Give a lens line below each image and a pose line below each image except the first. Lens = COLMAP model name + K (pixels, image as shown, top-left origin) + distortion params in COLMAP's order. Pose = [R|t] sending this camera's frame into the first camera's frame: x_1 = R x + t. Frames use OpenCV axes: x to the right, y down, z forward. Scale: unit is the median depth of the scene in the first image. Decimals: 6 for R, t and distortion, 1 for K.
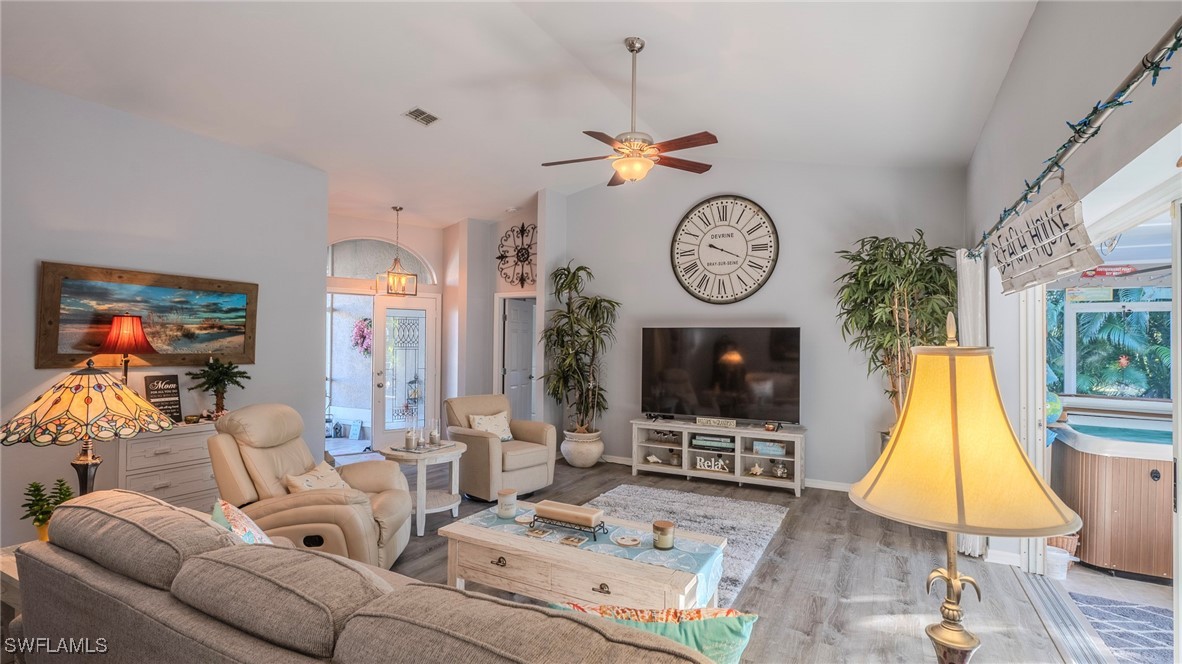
lens RADIAL K [[563.2, 0, 582.9], [0, 563.2, 338.1], [0, 0, 1]] dist [0.012683, 0.000287]
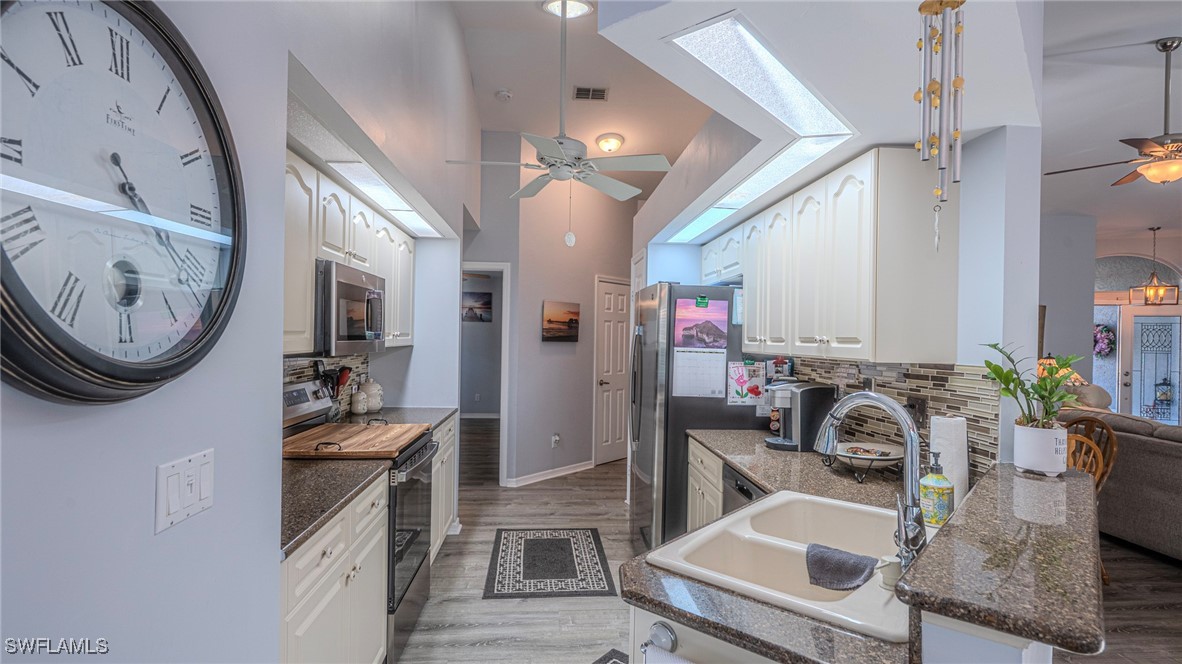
lens RADIAL K [[581.3, 0, 590.4], [0, 581.3, 338.6], [0, 0, 1]] dist [0.001392, 0.000390]
pose [[0.550627, 0.001972, -0.834749, 0.035120], [-0.003628, 0.999993, -0.000031, -0.006528], [0.834743, 0.003045, 0.550631, -0.865806]]
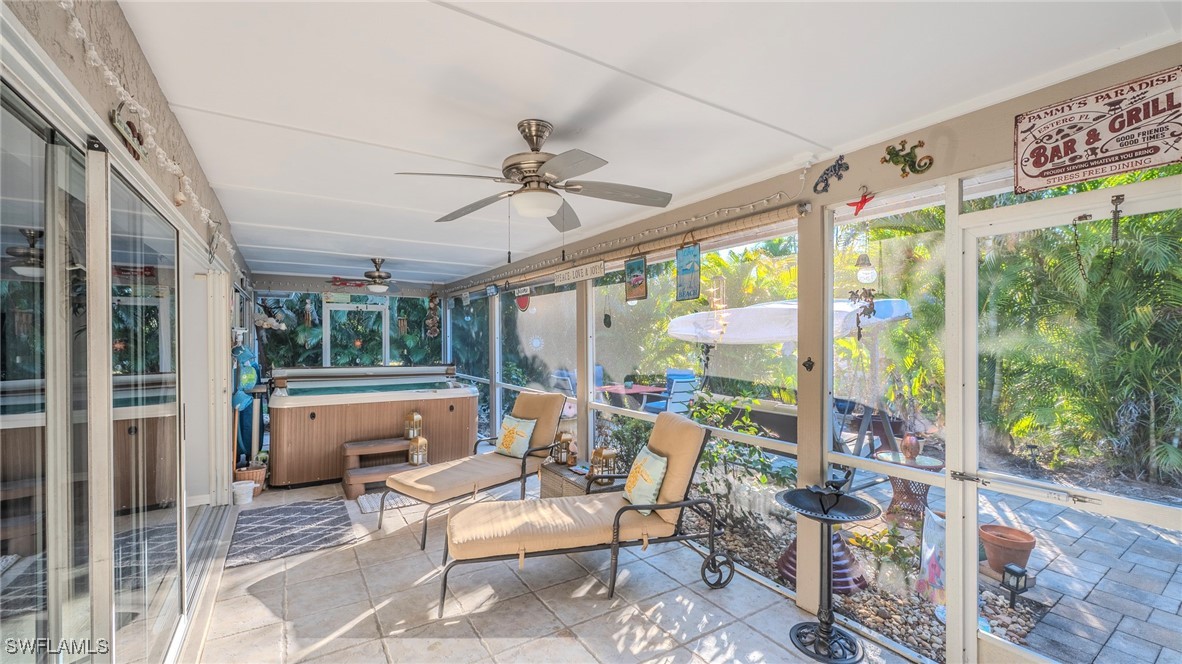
lens RADIAL K [[474.7, 0, 595.6], [0, 474.7, 338.9], [0, 0, 1]] dist [0.002449, -0.000657]
pose [[0.471203, -0.013158, 0.881926, 0.200396], [-0.003107, 0.999858, 0.016577, 0.009014], [-0.882019, -0.010552, 0.471095, -0.220270]]
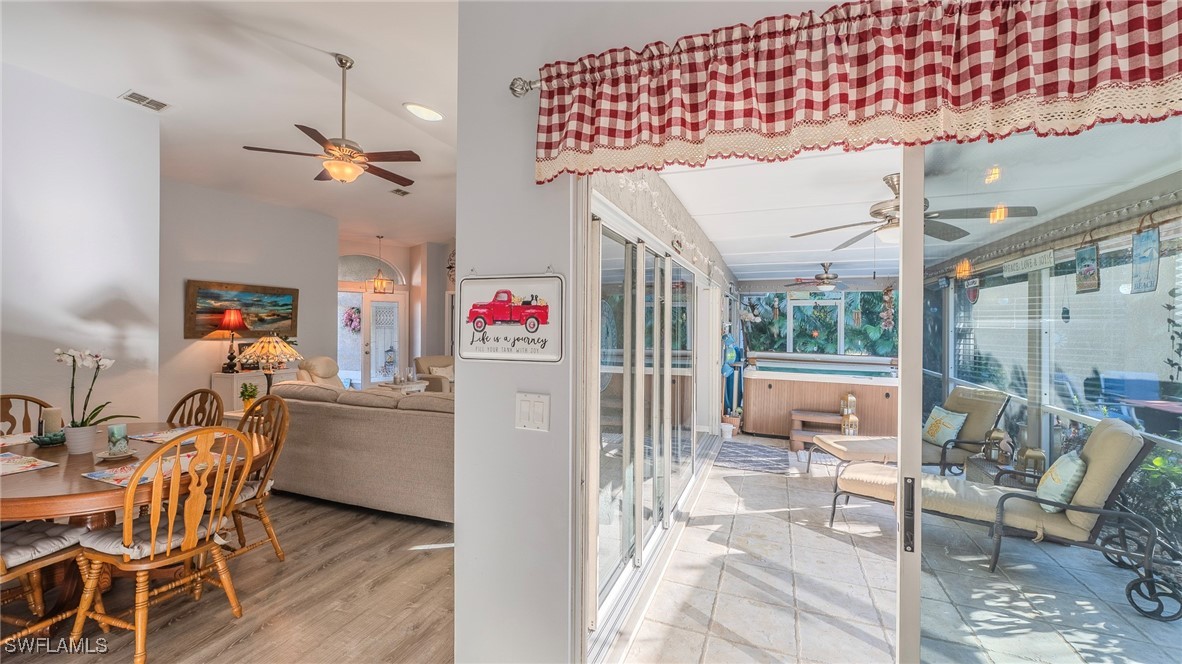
lens RADIAL K [[474.7, 0, 585.9], [0, 474.7, 329.7], [0, 0, 1]] dist [0.002449, -0.000657]
pose [[0.991936, -0.003594, 0.126690, 0.093843], [0.001028, 0.999793, 0.020314, -0.003424], [-0.126737, -0.020020, 0.991734, -0.530449]]
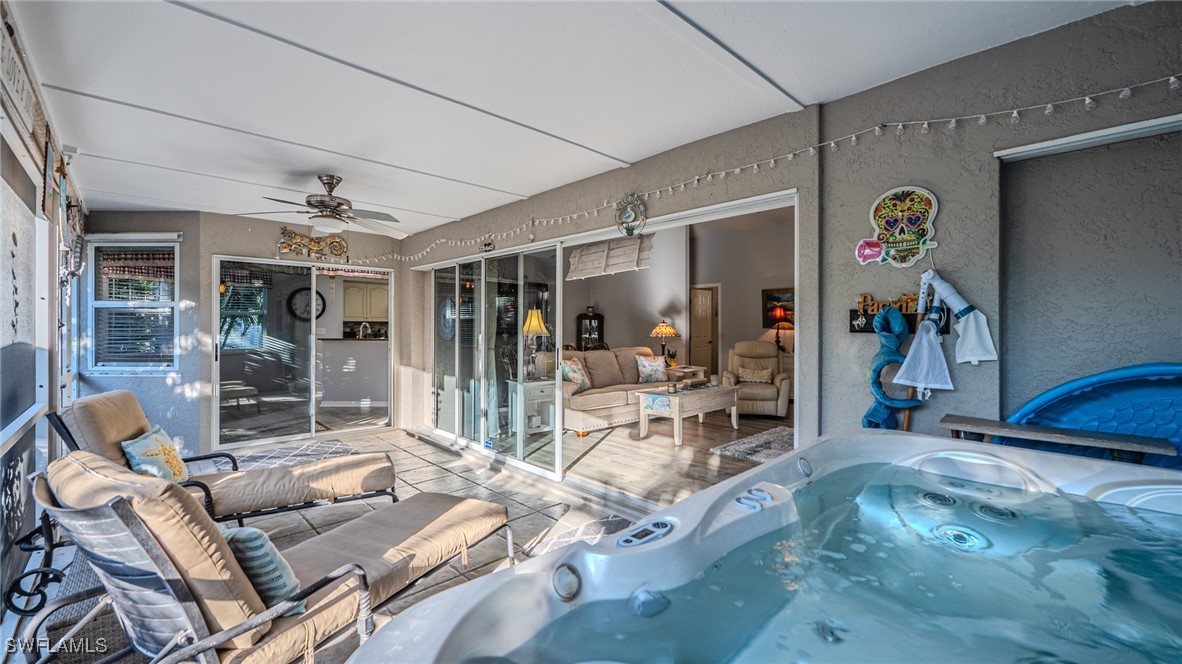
lens RADIAL K [[474.7, 0, 591.6], [0, 474.7, 327.5], [0, 0, 1]] dist [0.002449, -0.000657]
pose [[-0.295894, -0.010256, -0.955166, 1.230420], [-0.000890, 0.999945, -0.010461, 0.062580], [0.955220, -0.002245, -0.295886, 0.705030]]
